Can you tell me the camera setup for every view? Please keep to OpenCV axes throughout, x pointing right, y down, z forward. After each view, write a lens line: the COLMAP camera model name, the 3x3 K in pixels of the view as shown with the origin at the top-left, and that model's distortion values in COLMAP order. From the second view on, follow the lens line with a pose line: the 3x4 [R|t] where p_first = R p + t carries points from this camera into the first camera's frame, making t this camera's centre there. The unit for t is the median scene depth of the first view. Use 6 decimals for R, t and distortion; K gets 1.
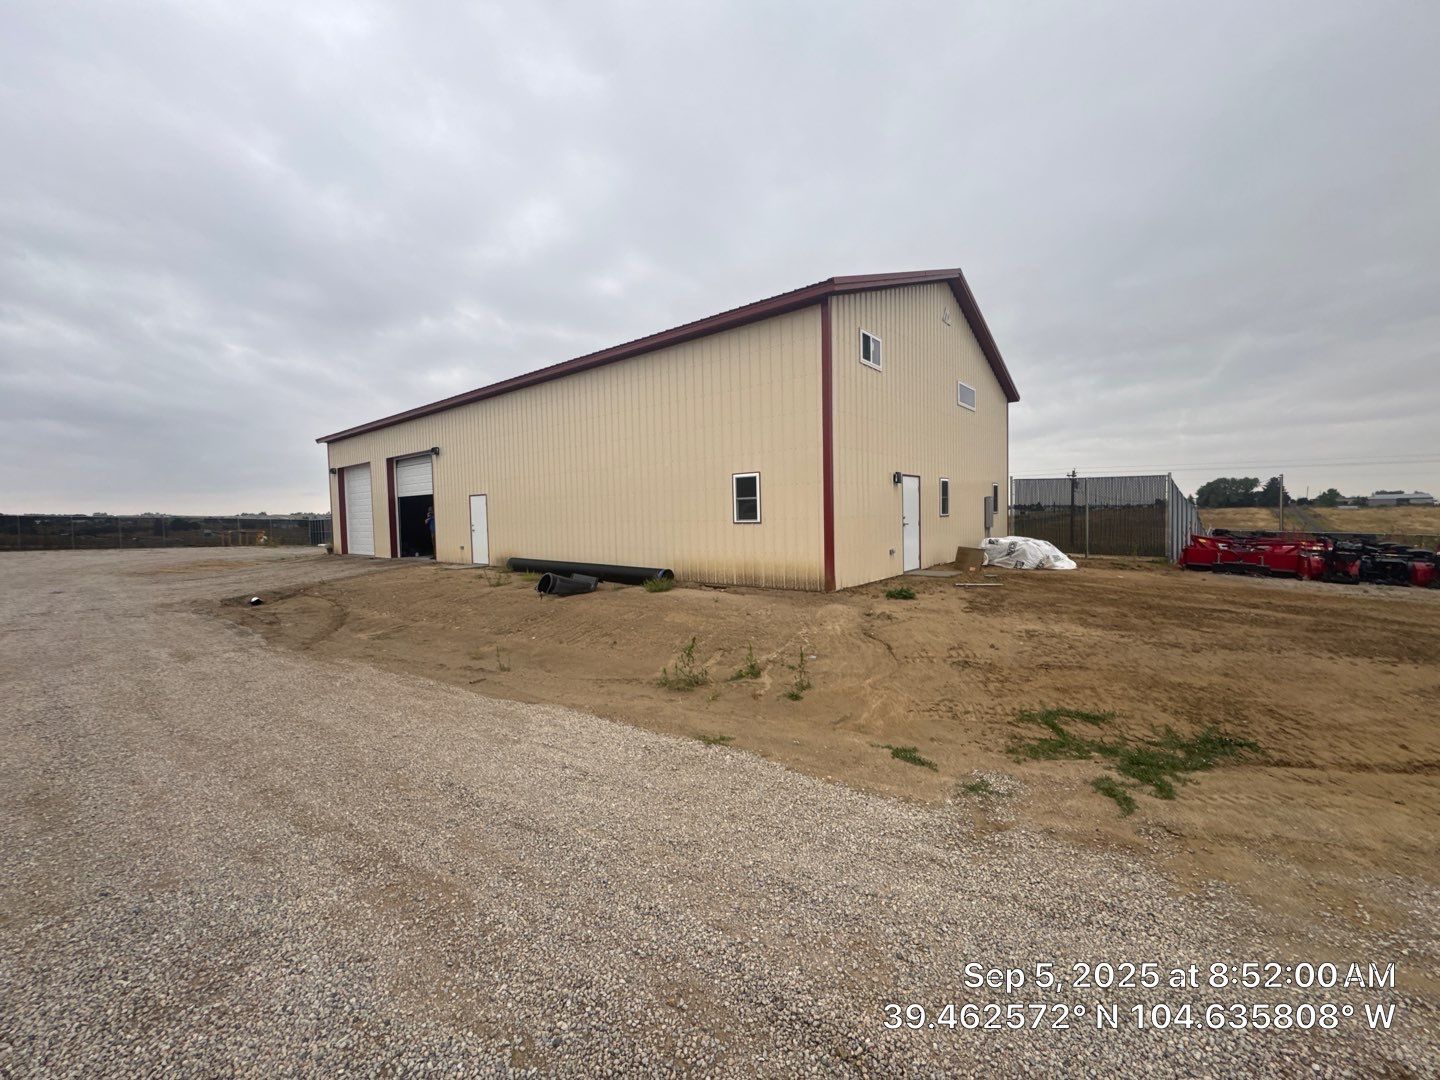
lens RADIAL K [[725.7, 0, 720.0], [0, 725.7, 540.0], [0, 0, 1]] dist [0.004352, 0.000534]
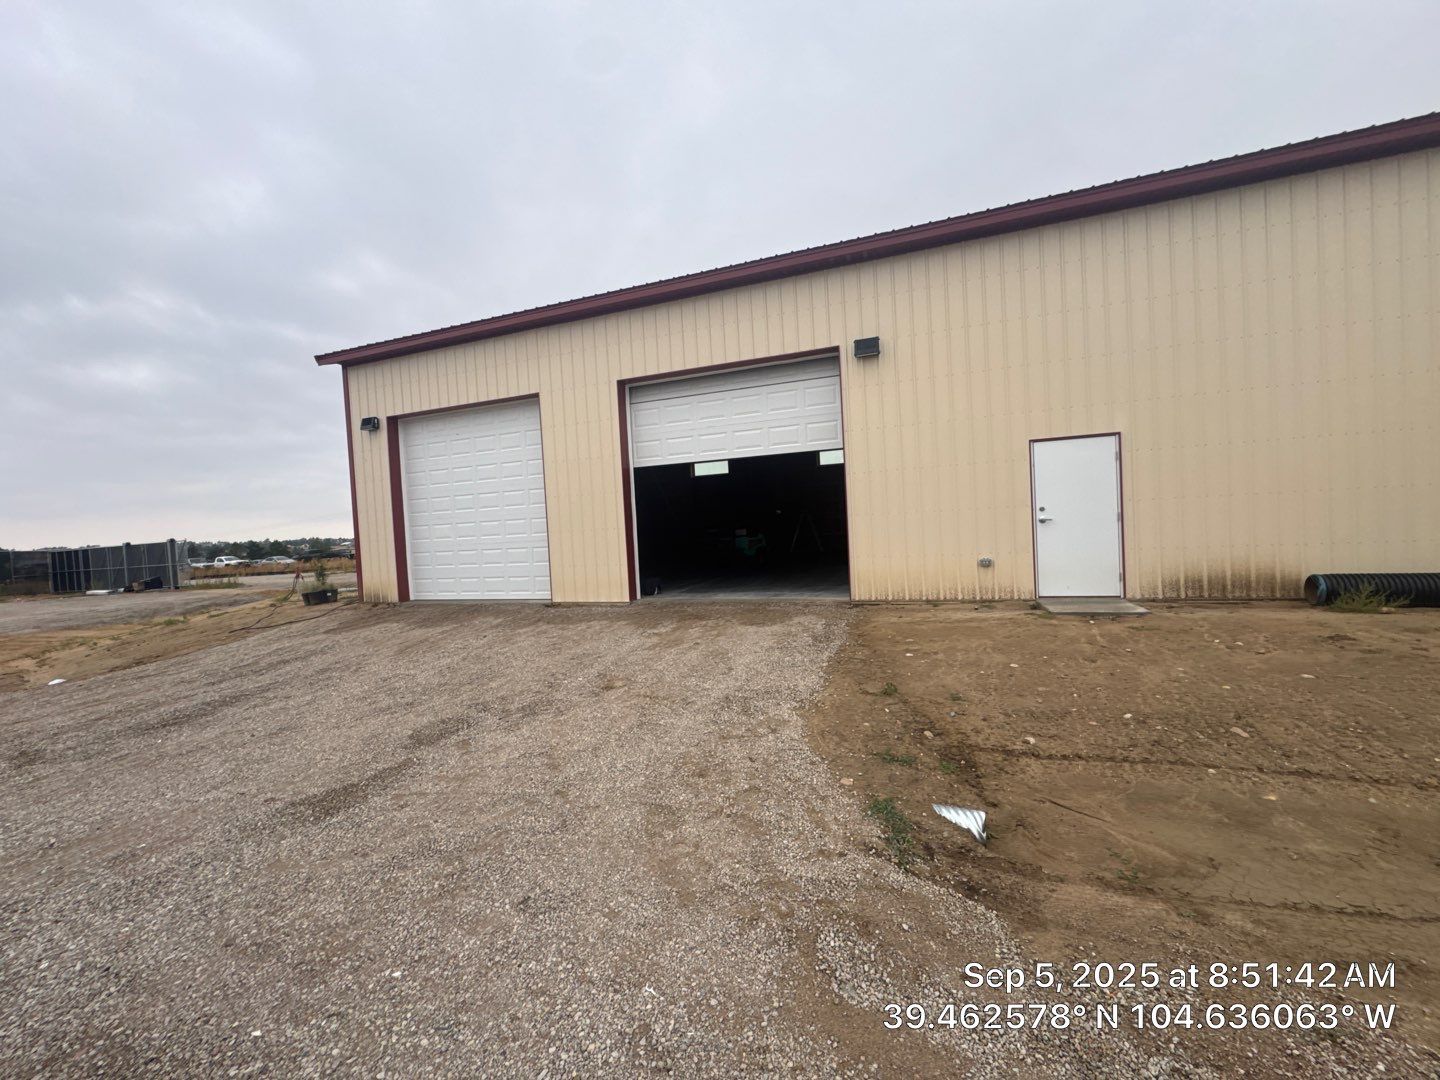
lens RADIAL K [[725.7, 0, 720.0], [0, 725.7, 540.0], [0, 0, 1]] dist [0.004352, 0.000534]
pose [[0.936345, -0.032177, 0.349603, -0.481155], [0.042910, 0.998814, -0.022998, -0.000075], [-0.348449, 0.036536, 0.936616, 0.482387]]
